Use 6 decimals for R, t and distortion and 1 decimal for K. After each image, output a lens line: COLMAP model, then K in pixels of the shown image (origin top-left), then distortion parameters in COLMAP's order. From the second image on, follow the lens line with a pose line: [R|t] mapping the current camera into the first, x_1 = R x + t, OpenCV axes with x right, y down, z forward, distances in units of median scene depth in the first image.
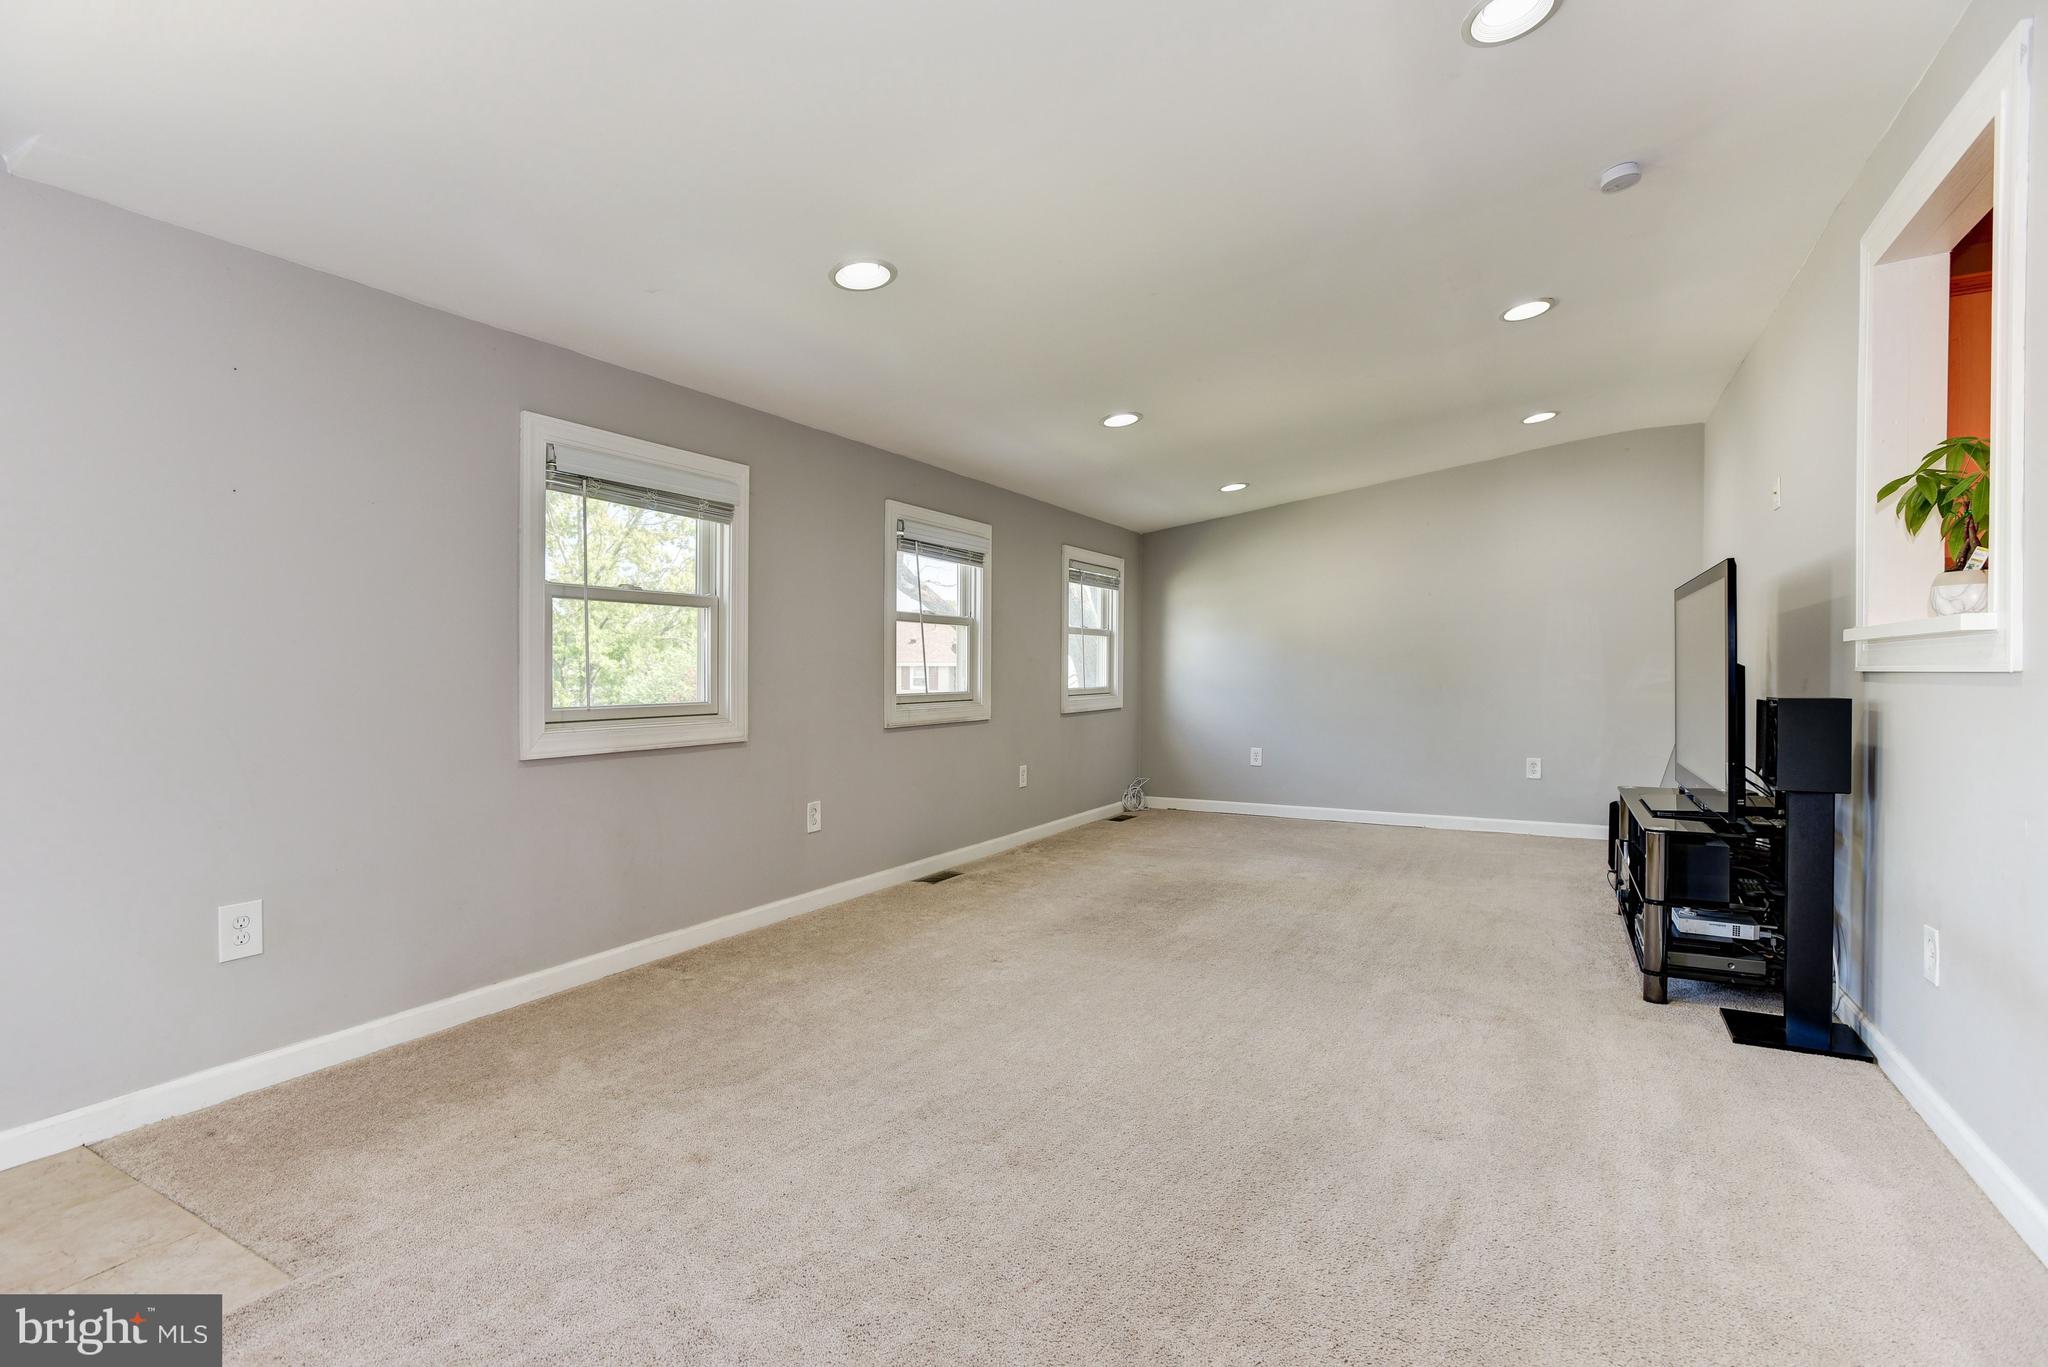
lens RADIAL K [[979.5, 0, 1031.3], [0, 979.5, 682.3], [0, 0, 1]] dist [-0.025296, 0.001318]
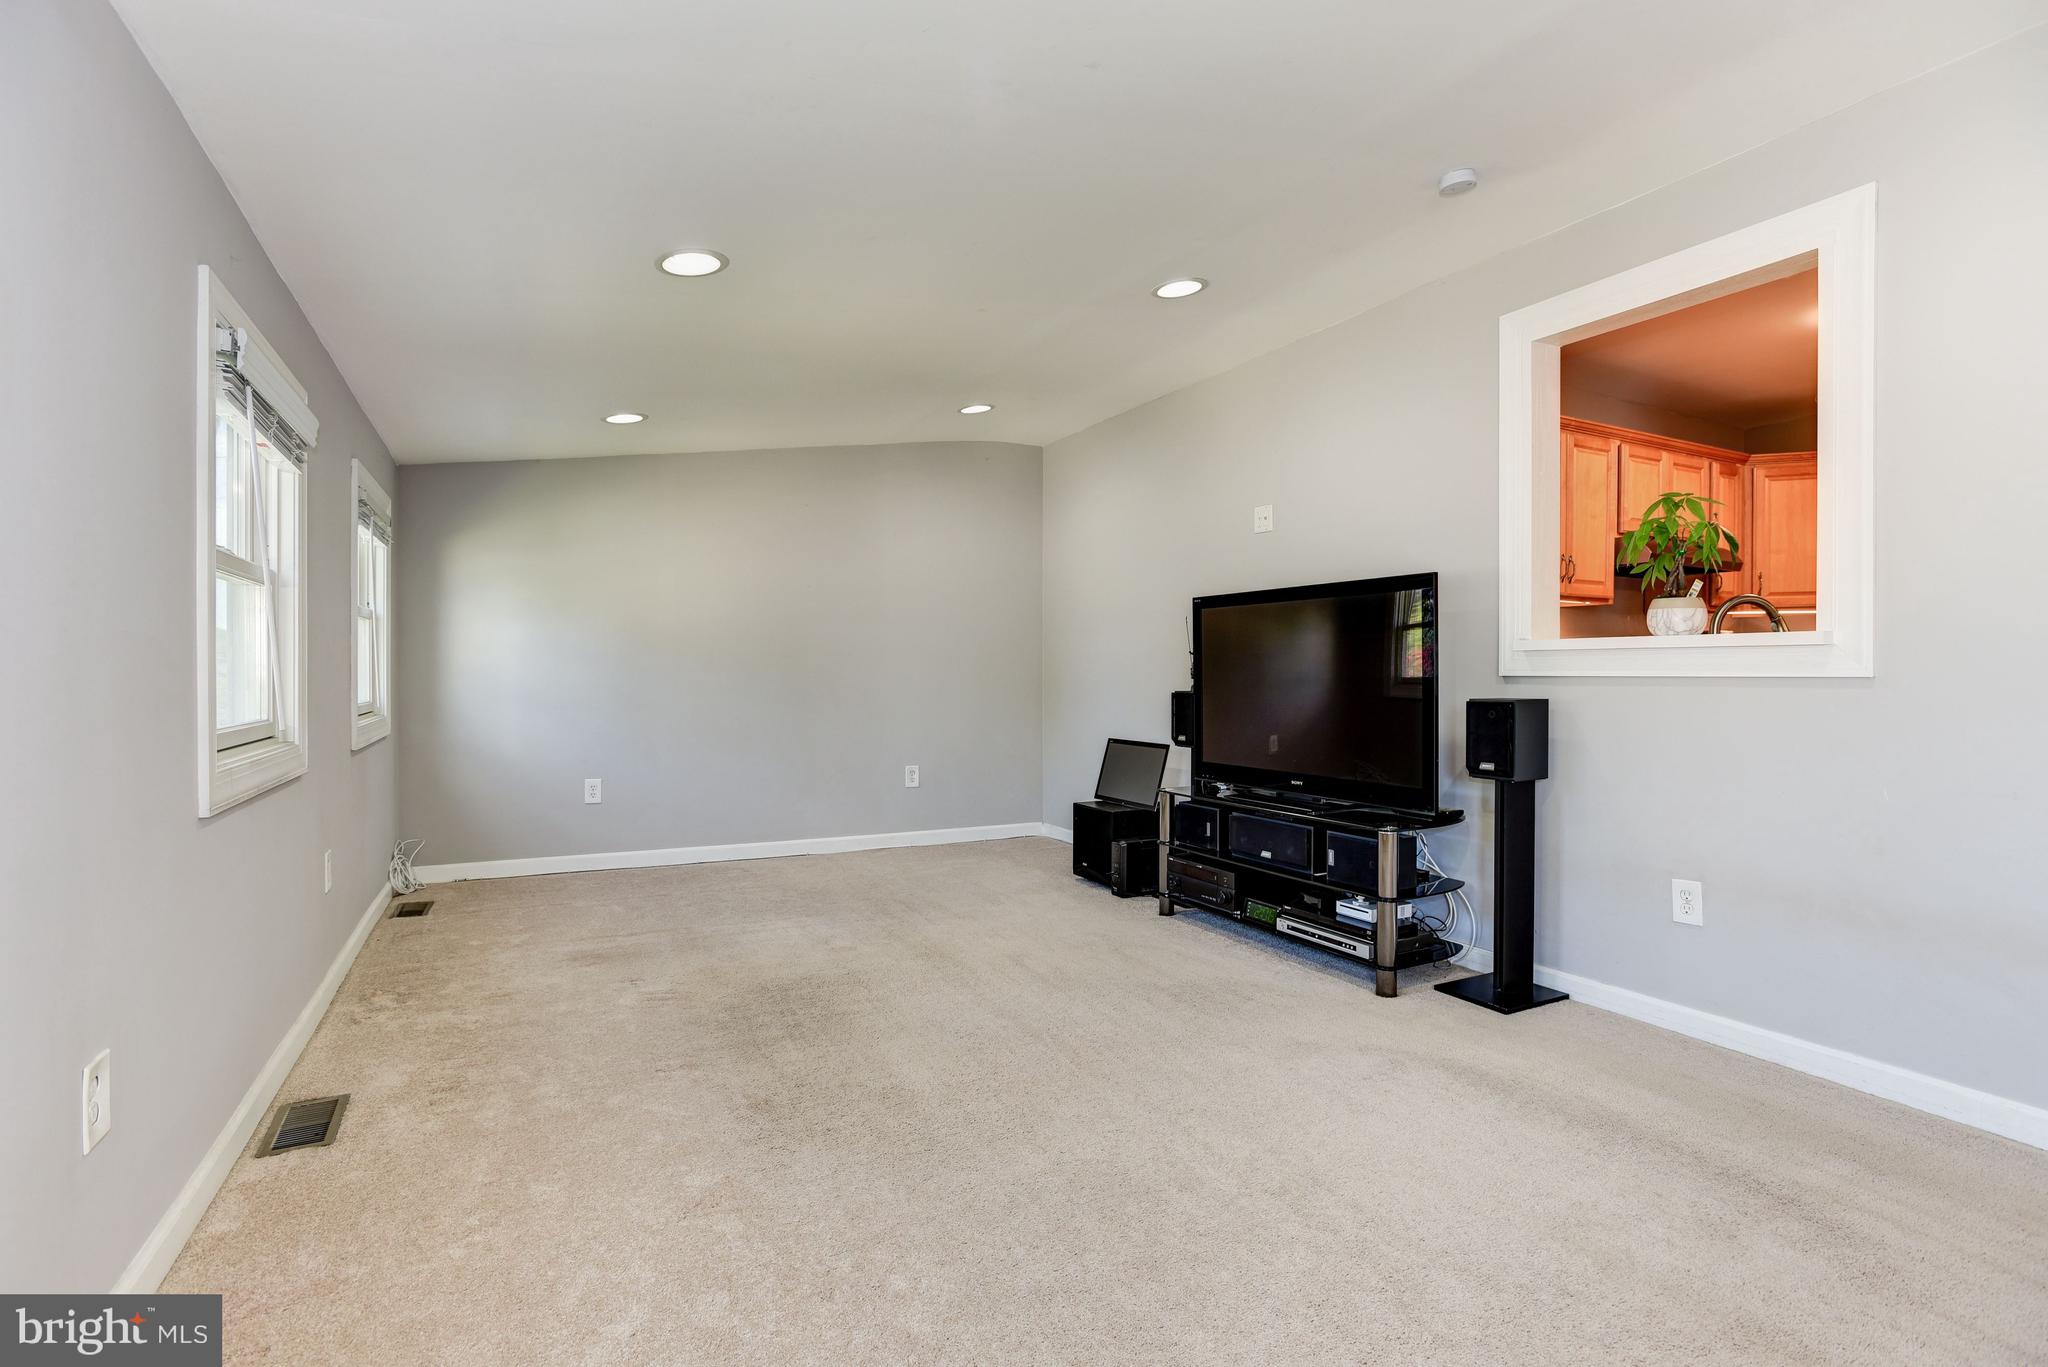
lens RADIAL K [[979.5, 0, 1024.6], [0, 979.5, 670.2], [0, 0, 1]] dist [-0.025296, 0.001318]
pose [[0.570795, 0.002061, 0.821090, -0.275724], [0.010463, 0.999897, -0.009783, -0.006912], [-0.821026, 0.014176, 0.570715, 0.464494]]
